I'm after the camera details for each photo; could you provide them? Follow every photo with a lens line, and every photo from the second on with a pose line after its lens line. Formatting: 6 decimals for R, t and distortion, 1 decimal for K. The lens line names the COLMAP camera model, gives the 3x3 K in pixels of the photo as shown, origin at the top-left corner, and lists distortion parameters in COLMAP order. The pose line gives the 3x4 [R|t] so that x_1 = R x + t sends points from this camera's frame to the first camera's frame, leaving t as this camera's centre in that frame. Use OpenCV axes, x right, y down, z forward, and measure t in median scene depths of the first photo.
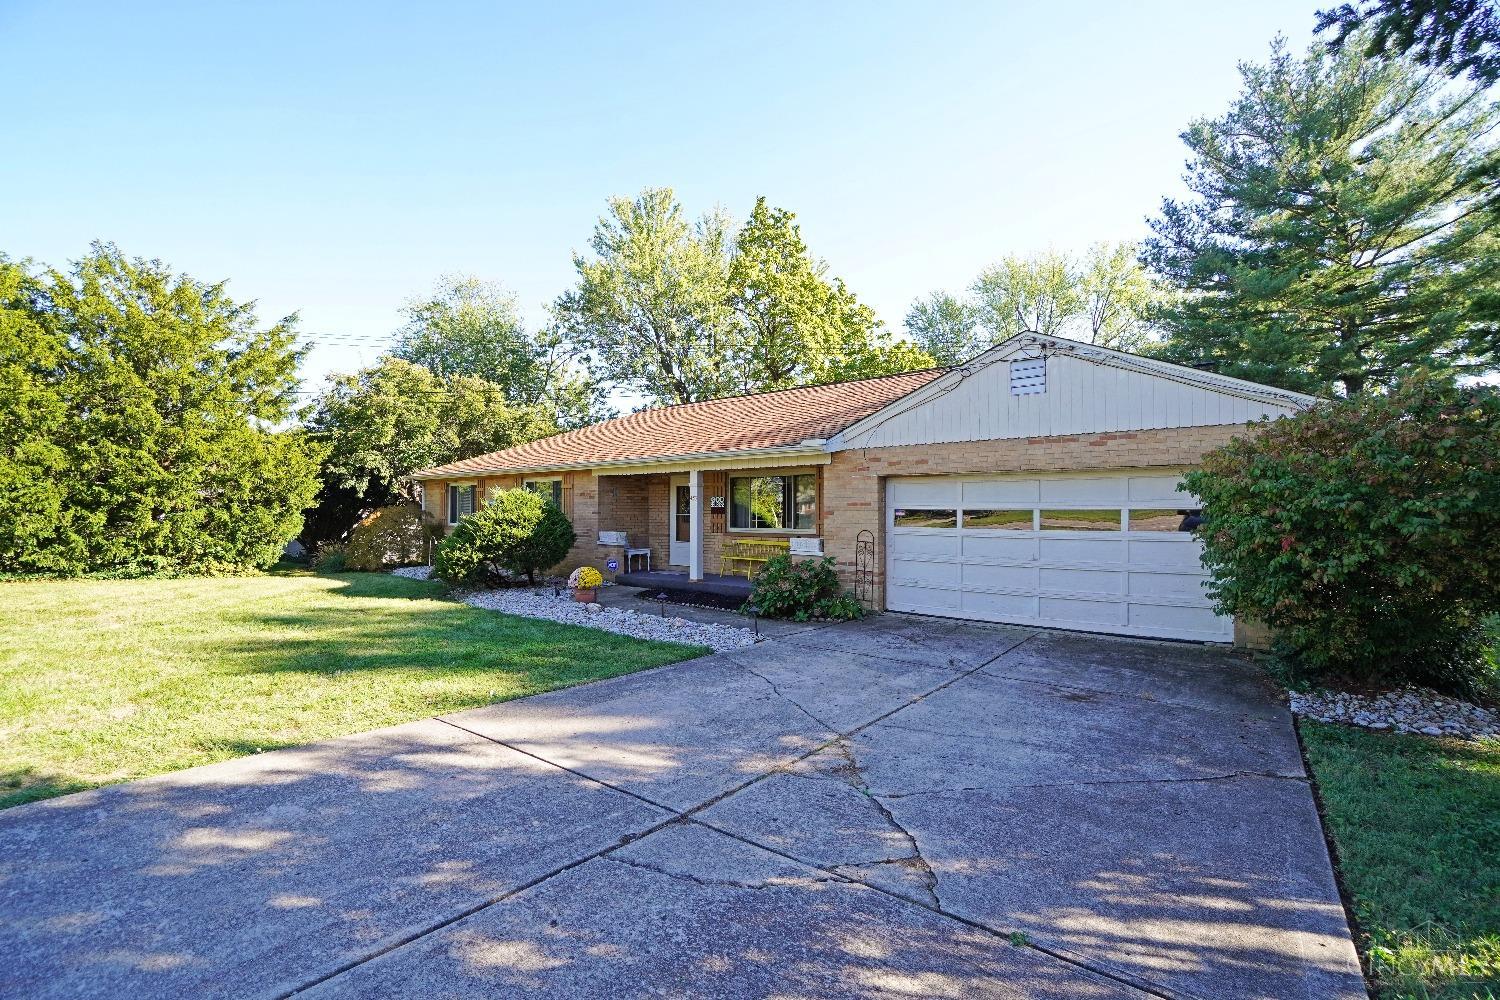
lens RADIAL K [[697.3, 0, 750.3], [0, 697.3, 504.7], [0, 0, 1]] dist [0.002637, 0.000100]
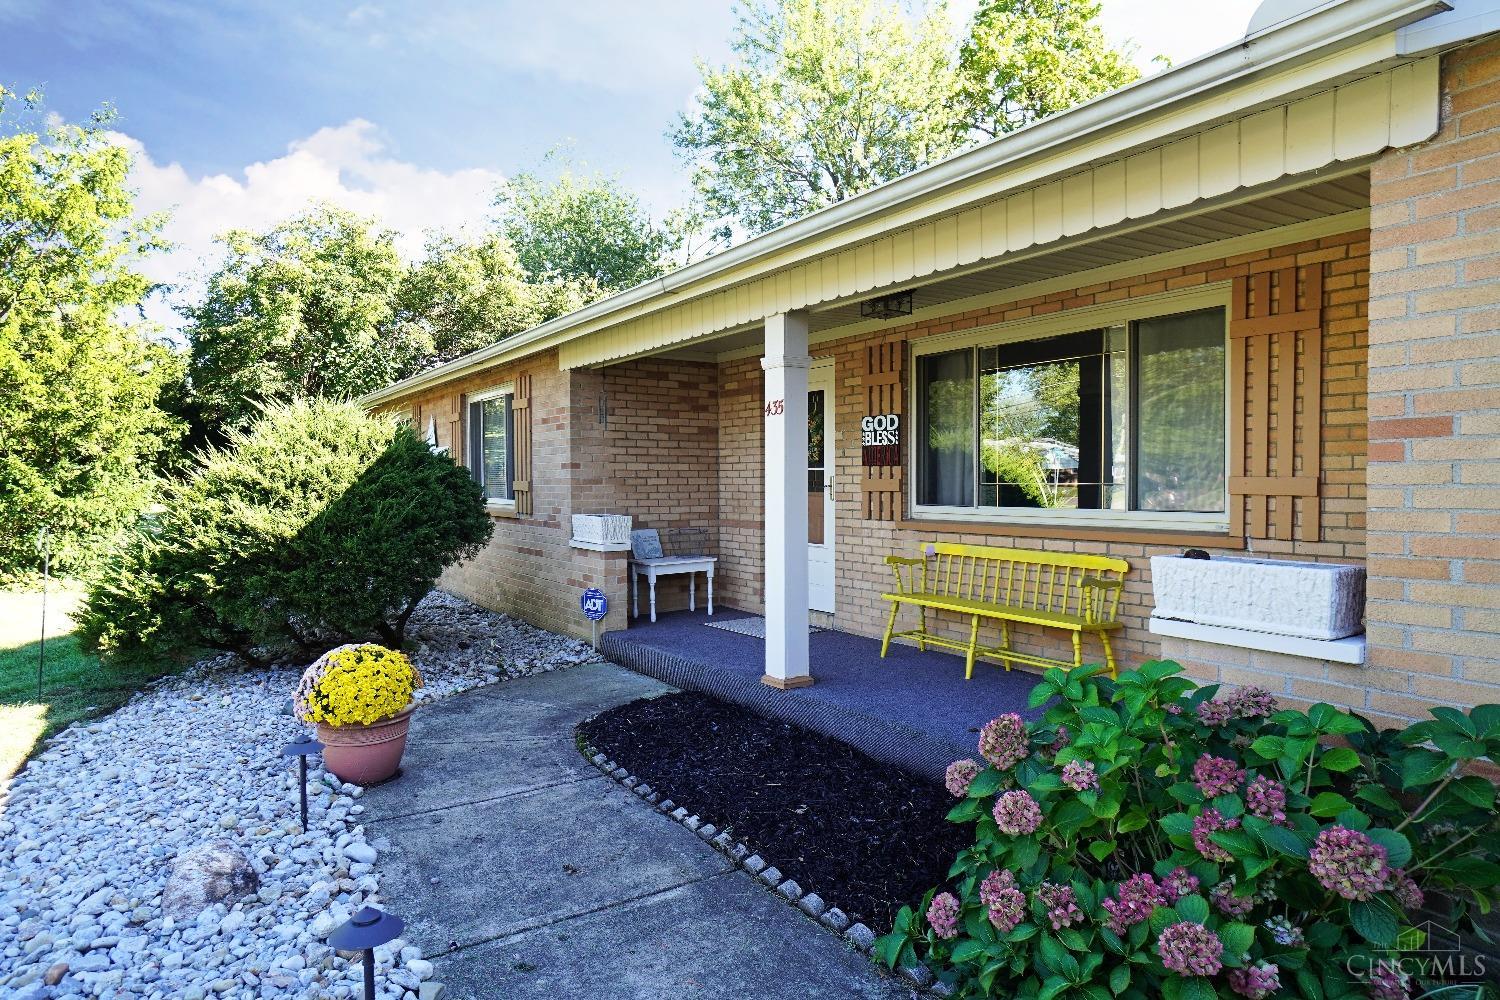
lens RADIAL K [[893.9, 0, 752.5], [0, 893.9, 504.2], [0, 0, 1]] dist [0.000196, 0.000077]
pose [[0.962669, -0.000300, -0.270681, 0.012224], [0.009487, 0.999422, 0.032632, 0.017389], [0.270515, -0.033982, 0.962116, 0.541776]]
